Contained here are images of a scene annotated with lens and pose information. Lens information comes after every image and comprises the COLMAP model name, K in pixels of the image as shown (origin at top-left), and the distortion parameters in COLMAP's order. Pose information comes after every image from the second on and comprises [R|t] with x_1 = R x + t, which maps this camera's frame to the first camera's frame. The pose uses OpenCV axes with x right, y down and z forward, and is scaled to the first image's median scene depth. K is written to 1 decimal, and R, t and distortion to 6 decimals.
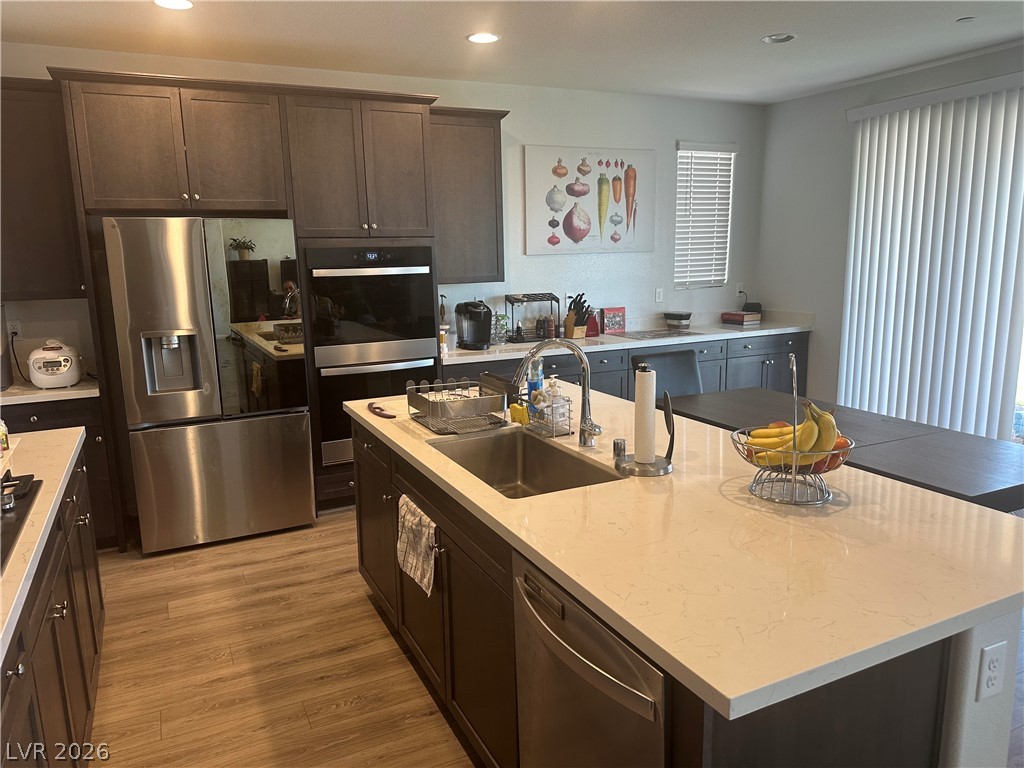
lens RADIAL K [[719.6, 0, 507.3], [0, 719.6, 386.8], [0, 0, 1]] dist [0.138138, -0.194124]
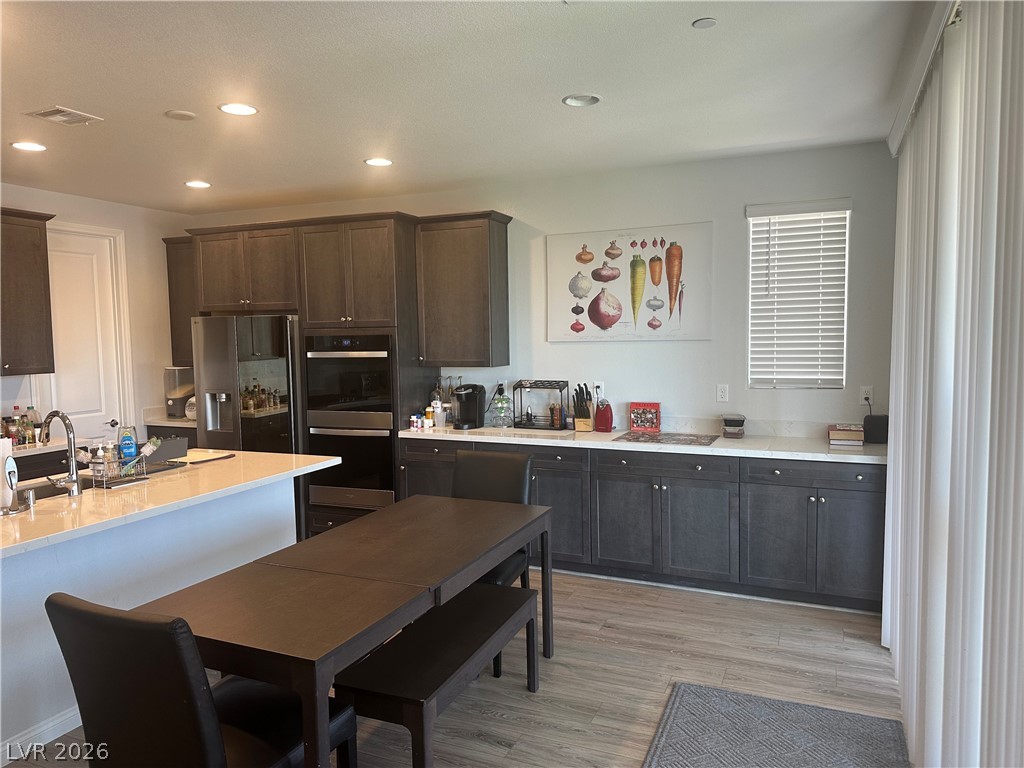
lens RADIAL K [[719.6, 0, 507.3], [0, 719.6, 386.8], [0, 0, 1]] dist [0.138138, -0.194124]
pose [[0.646027, 0.066653, -0.760399, 0.726461], [-0.140203, 0.989593, -0.032371, -0.079285], [0.750329, 0.127523, 0.648649, 0.316138]]
